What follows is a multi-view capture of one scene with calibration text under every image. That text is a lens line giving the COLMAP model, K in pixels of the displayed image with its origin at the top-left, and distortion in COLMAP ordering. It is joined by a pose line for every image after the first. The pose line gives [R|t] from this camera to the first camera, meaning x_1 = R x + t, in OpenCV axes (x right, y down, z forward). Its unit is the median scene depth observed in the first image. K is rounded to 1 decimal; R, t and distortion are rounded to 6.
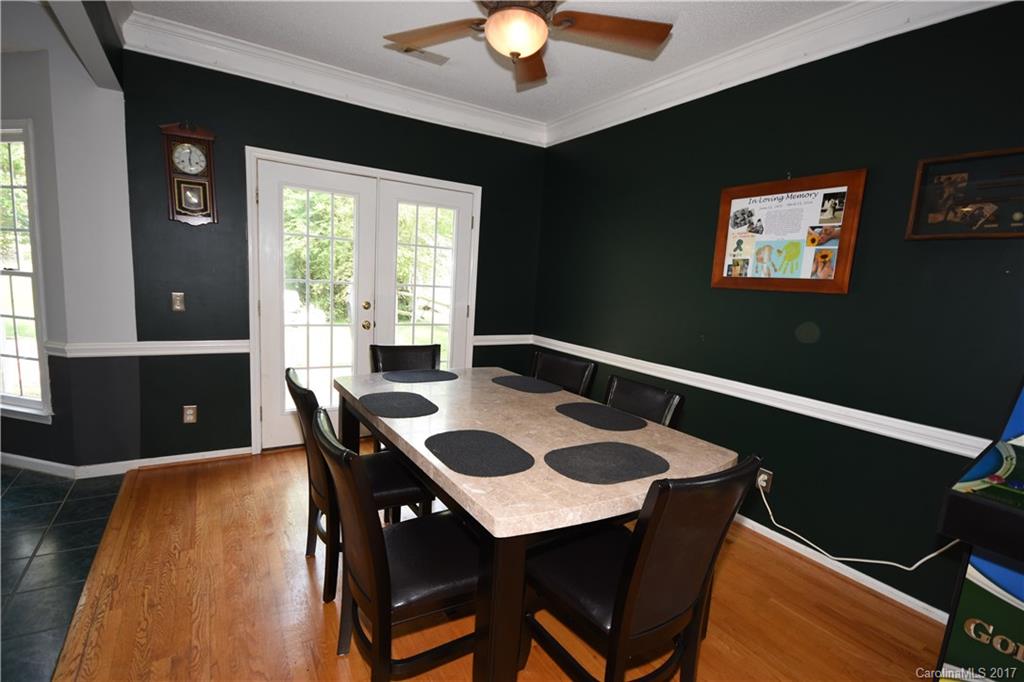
lens RADIAL K [[471.6, 0, 512.1], [0, 471.6, 340.1], [0, 0, 1]] dist [-0.000674, -0.000045]
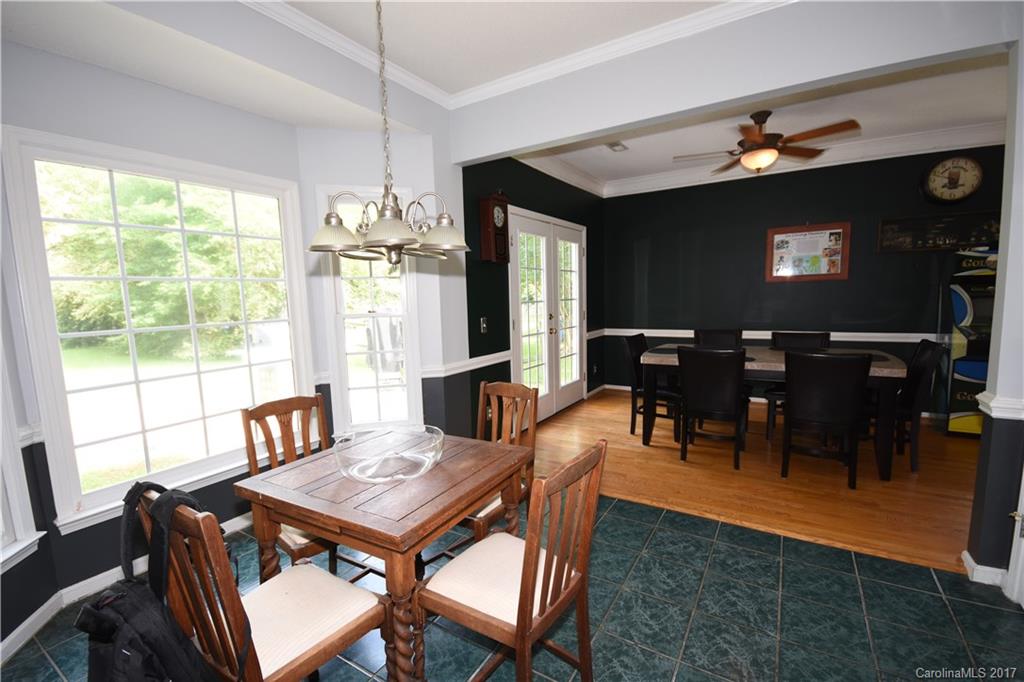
lens RADIAL K [[450.7, 0, 513.4], [0, 450.7, 346.0], [0, 0, 1]] dist [-0.001409, -0.001084]
pose [[0.898556, -0.134894, 0.417614, -1.305691], [0.140565, 0.989920, 0.017310, -0.038635], [-0.415740, 0.043148, 0.908460, -0.180998]]
